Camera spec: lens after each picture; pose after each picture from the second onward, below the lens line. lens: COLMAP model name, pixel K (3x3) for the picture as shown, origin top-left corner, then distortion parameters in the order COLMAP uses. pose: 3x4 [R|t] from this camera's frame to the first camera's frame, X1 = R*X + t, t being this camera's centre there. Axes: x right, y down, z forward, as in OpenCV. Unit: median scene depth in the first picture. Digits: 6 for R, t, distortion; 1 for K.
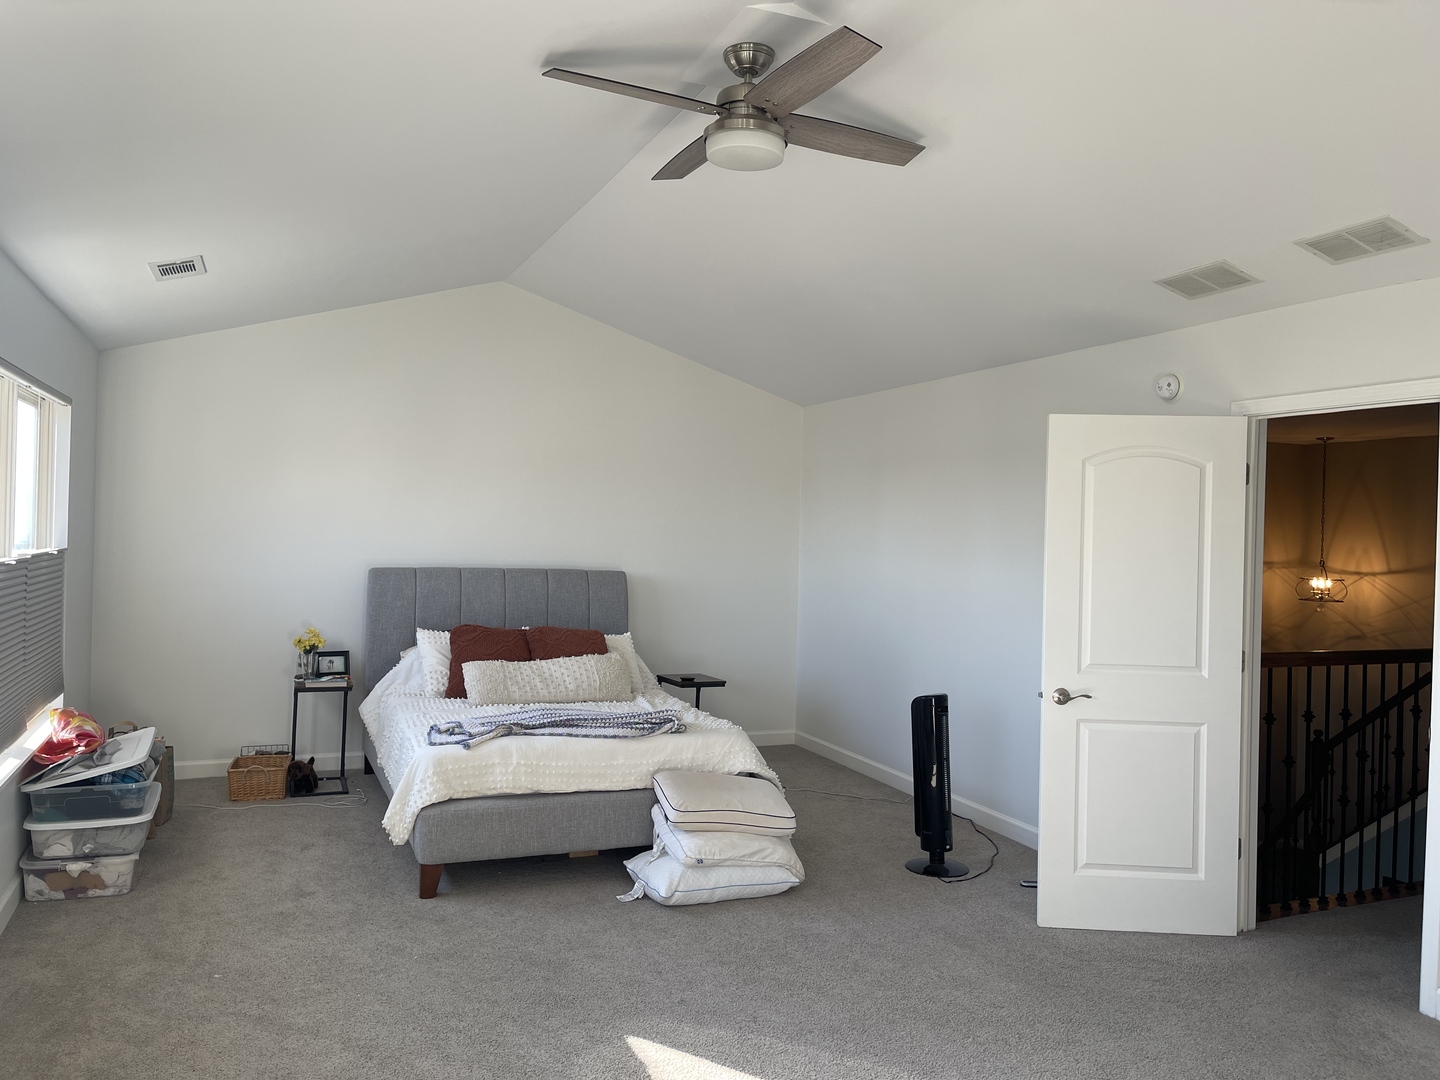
lens RADIAL K [[1052.2, 0, 720.0], [0, 1052.2, 540.0], [0, 0, 1]] dist [0.061330, -0.092847]
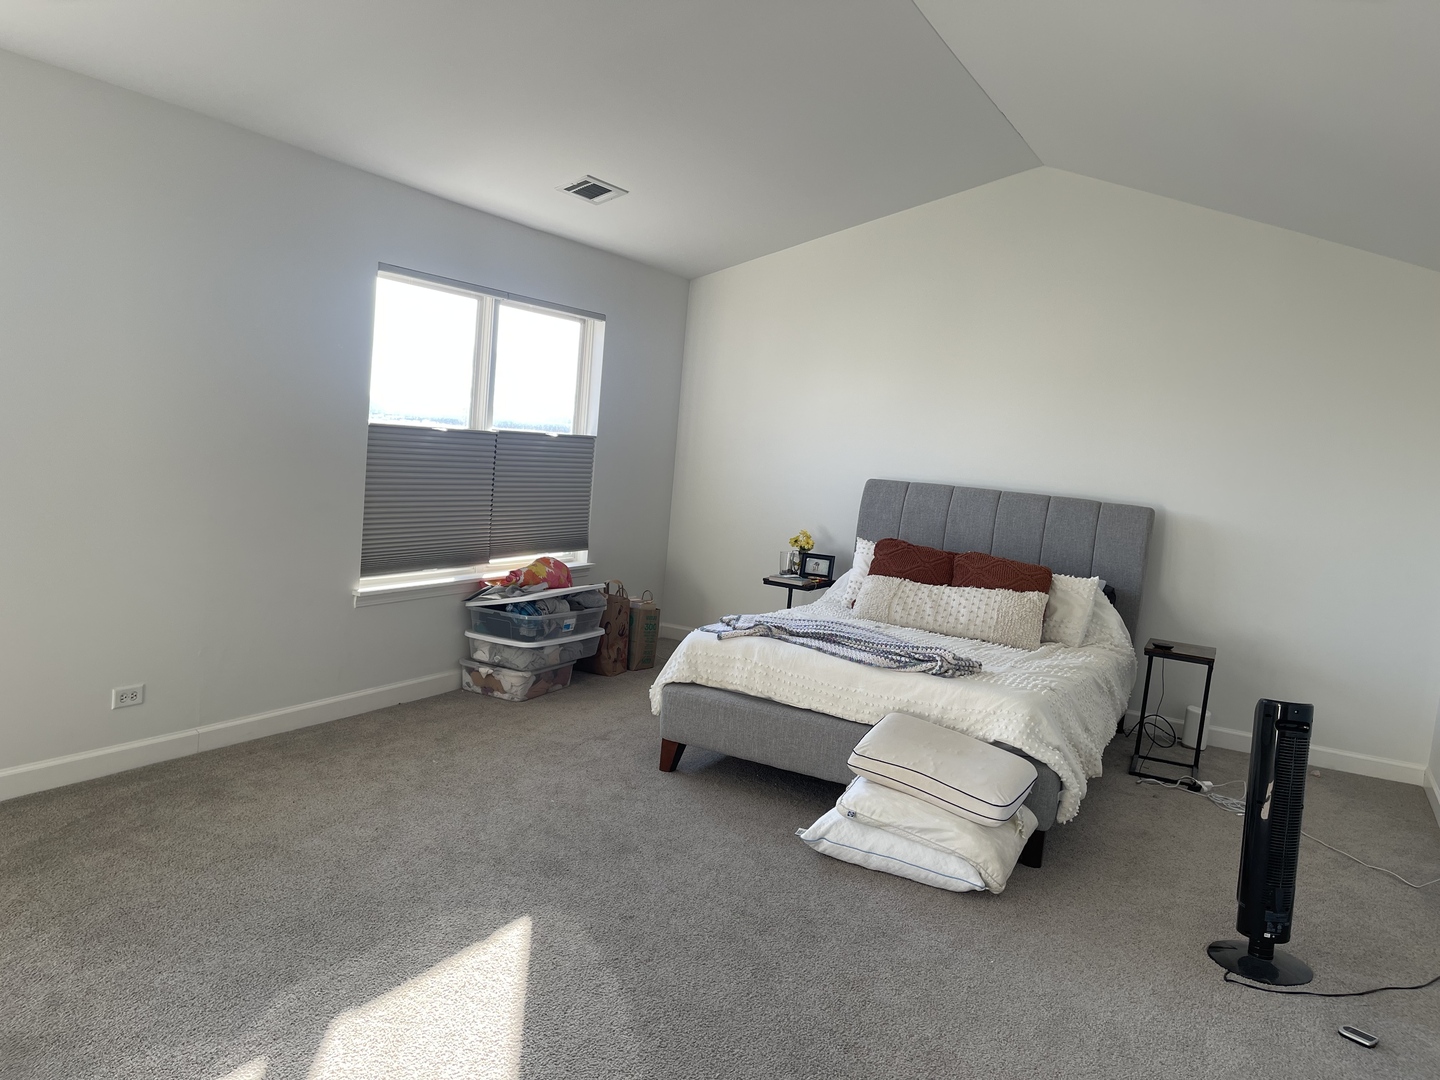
lens RADIAL K [[1063.9, 0, 730.5], [0, 1063.9, 538.0], [0, 0, 1]] dist [0.066546, -0.103145]
pose [[0.648143, 0.104233, -0.754351, 0.526576], [-0.076748, 0.994486, 0.071472, 0.030075], [0.757641, 0.011571, 0.652569, 0.357196]]
